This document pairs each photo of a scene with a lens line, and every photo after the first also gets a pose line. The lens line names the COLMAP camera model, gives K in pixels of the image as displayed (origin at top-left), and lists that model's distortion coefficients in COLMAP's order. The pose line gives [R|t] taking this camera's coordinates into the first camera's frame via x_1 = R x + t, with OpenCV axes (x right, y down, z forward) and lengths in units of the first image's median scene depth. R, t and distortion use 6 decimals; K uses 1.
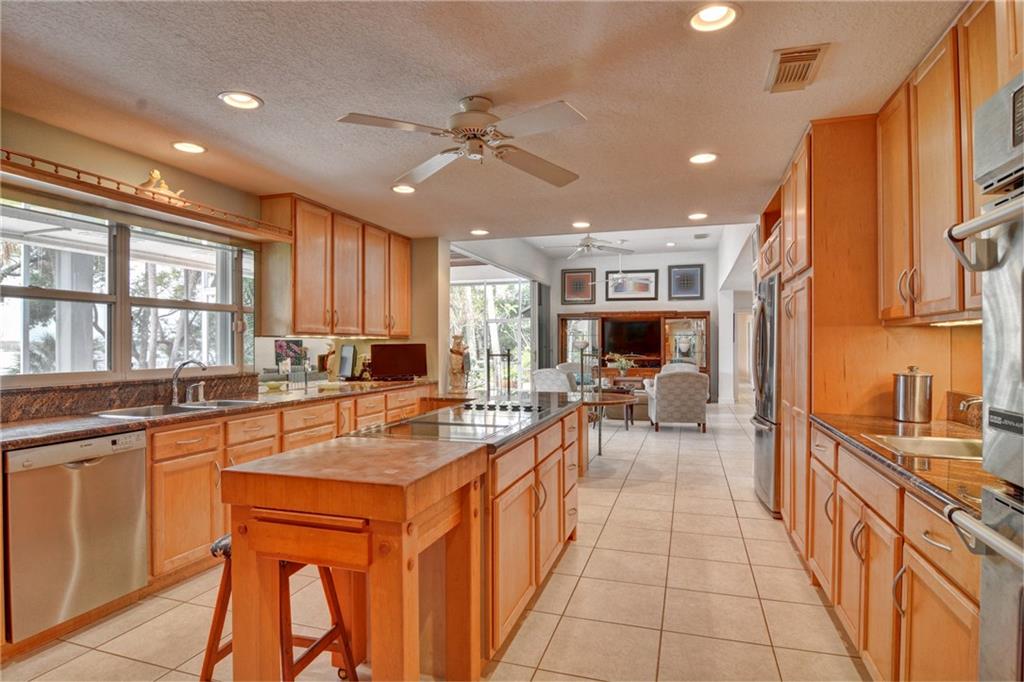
lens RADIAL K [[548.1, 0, 506.3], [0, 548.1, 342.0], [0, 0, 1]] dist [-0.034218, -0.000713]
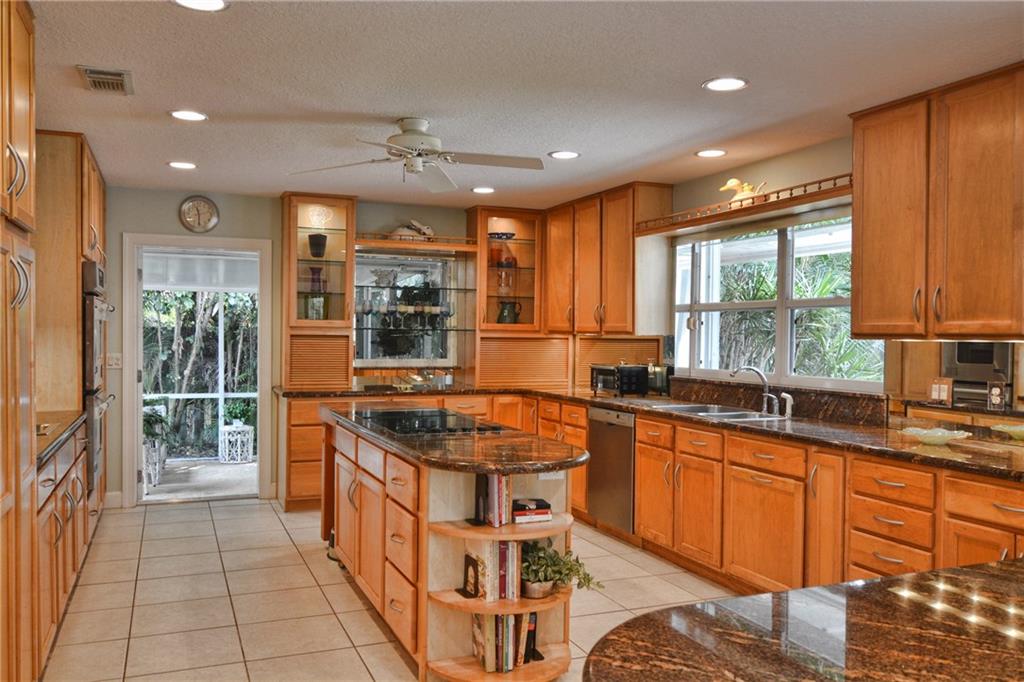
lens RADIAL K [[853.5, 0, 508.7], [0, 853.5, 340.9], [0, 0, 1]] dist [-0.013087, -0.003479]
pose [[-0.766007, 0.001378, -0.642830, 0.763536], [-0.006277, 0.999934, 0.009624, -0.023203], [0.642801, 0.011408, -0.765948, 2.105353]]
